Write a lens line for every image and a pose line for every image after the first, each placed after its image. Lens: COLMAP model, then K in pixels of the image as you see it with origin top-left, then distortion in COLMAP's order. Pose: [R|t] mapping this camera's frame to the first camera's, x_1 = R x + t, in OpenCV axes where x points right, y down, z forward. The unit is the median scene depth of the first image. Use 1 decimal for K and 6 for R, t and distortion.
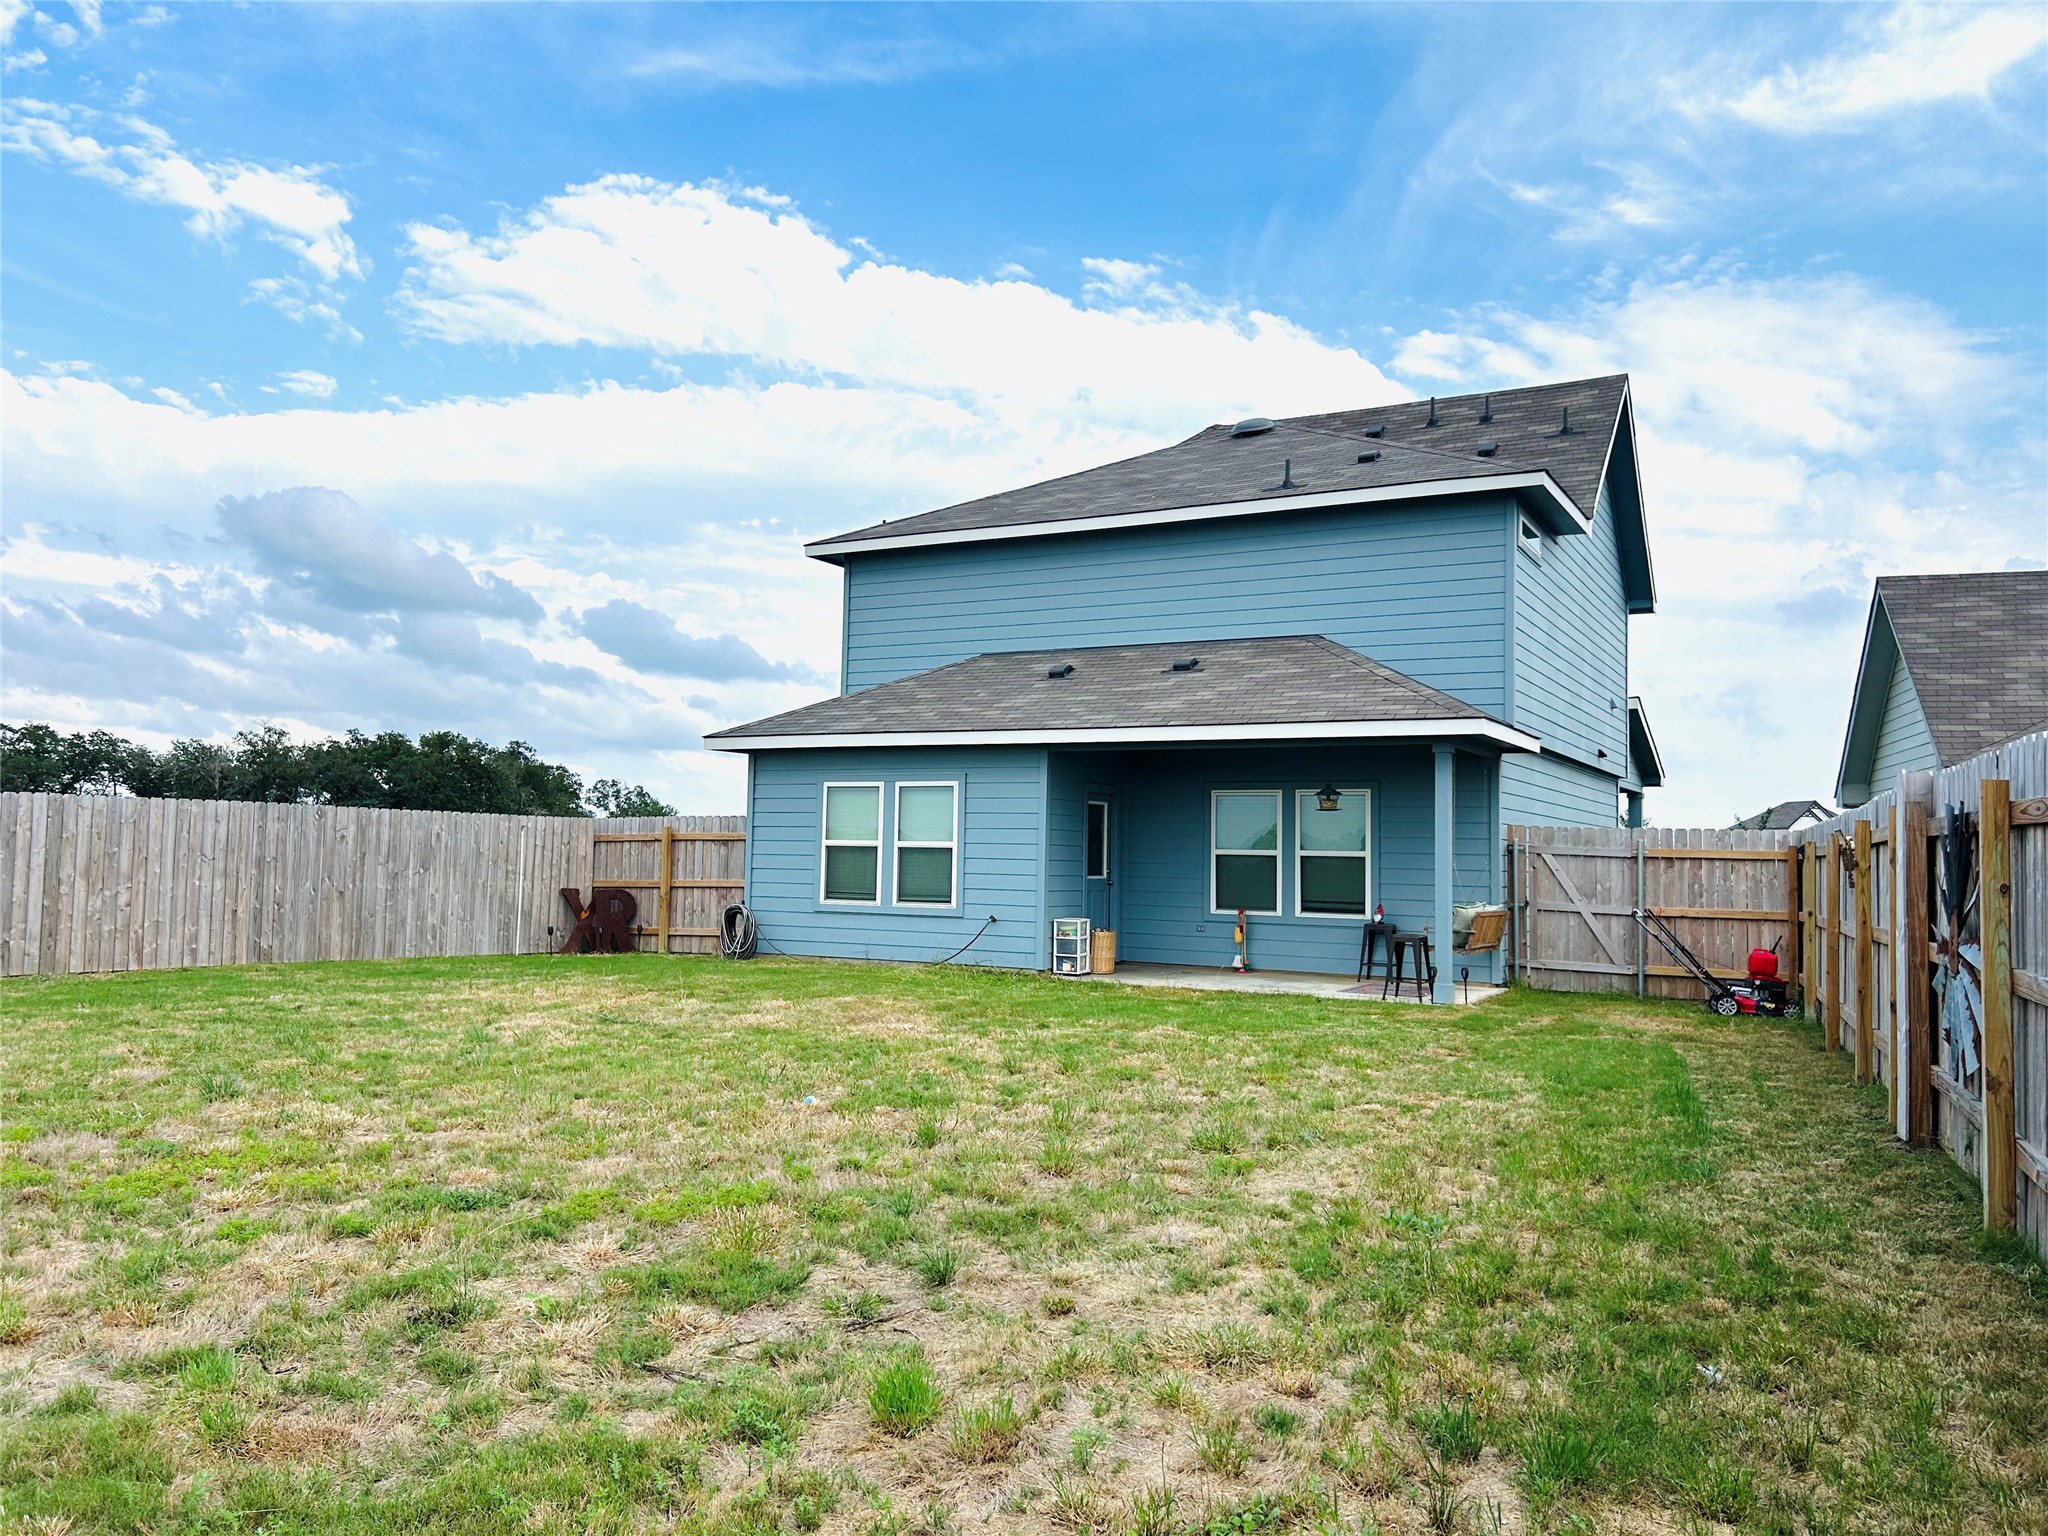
lens RADIAL K [[1493.2, 0, 1024.0], [0, 1493.2, 768.0], [0, 0, 1]] dist [0.091952, -0.119610]
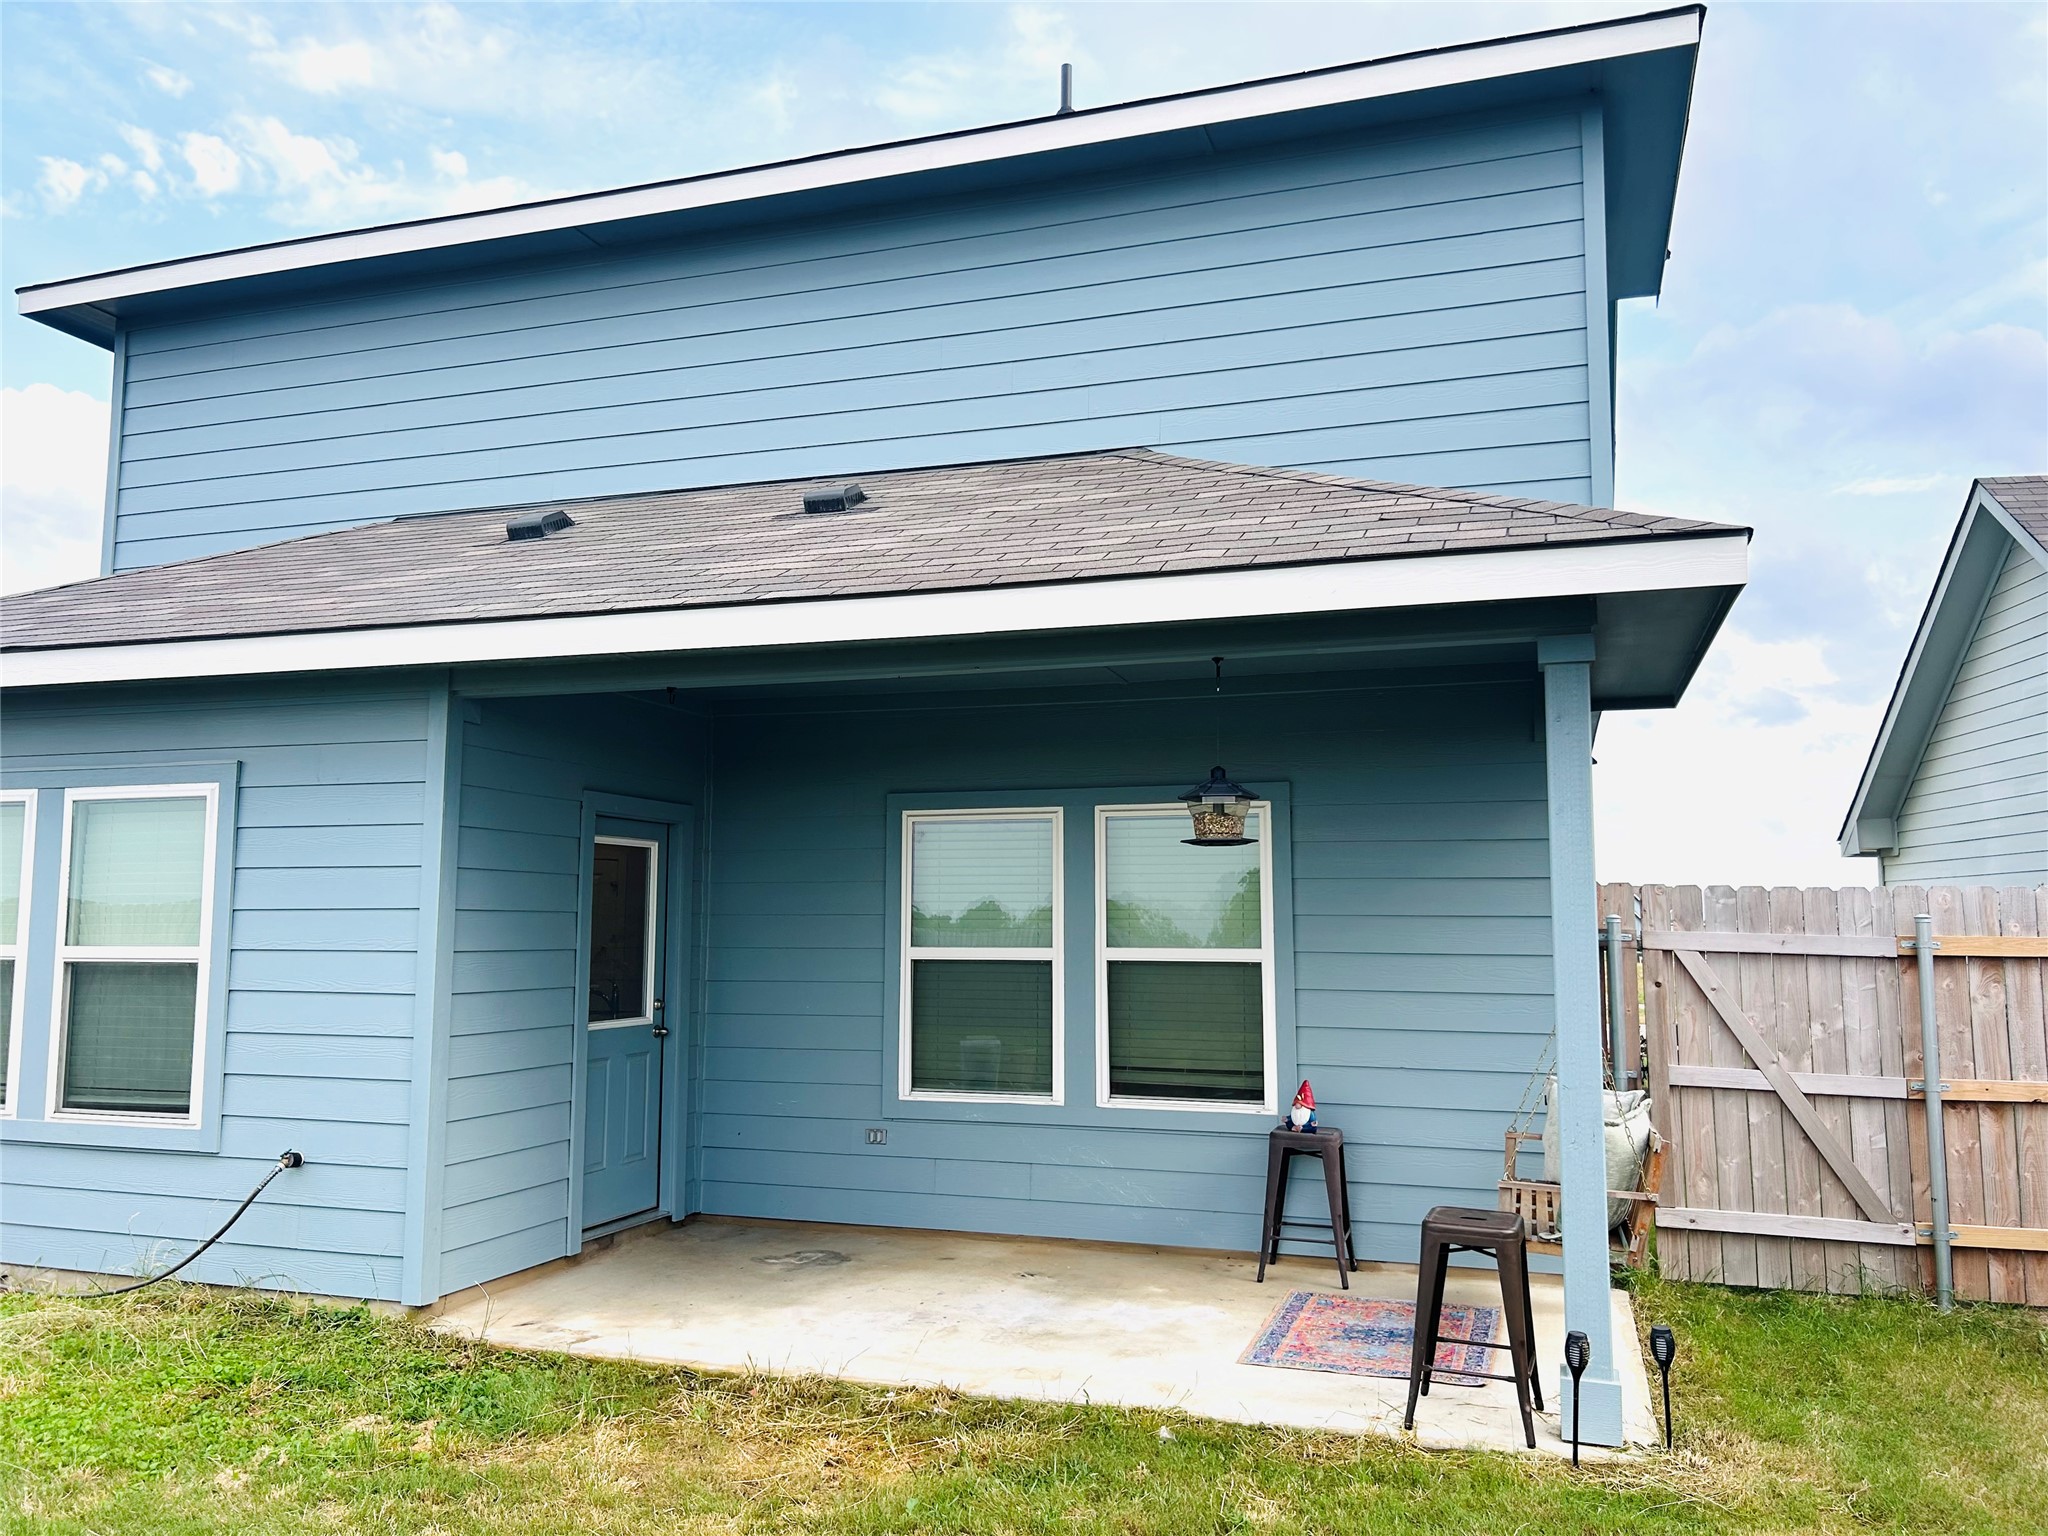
lens RADIAL K [[1493.2, 0, 1024.0], [0, 1493.2, 768.0], [0, 0, 1]] dist [0.091952, -0.119610]
pose [[0.982797, 0.003958, 0.184649, 0.083876], [0.004701, 0.998910, -0.046435, 0.023813], [-0.184631, 0.046504, 0.981707, 0.593314]]
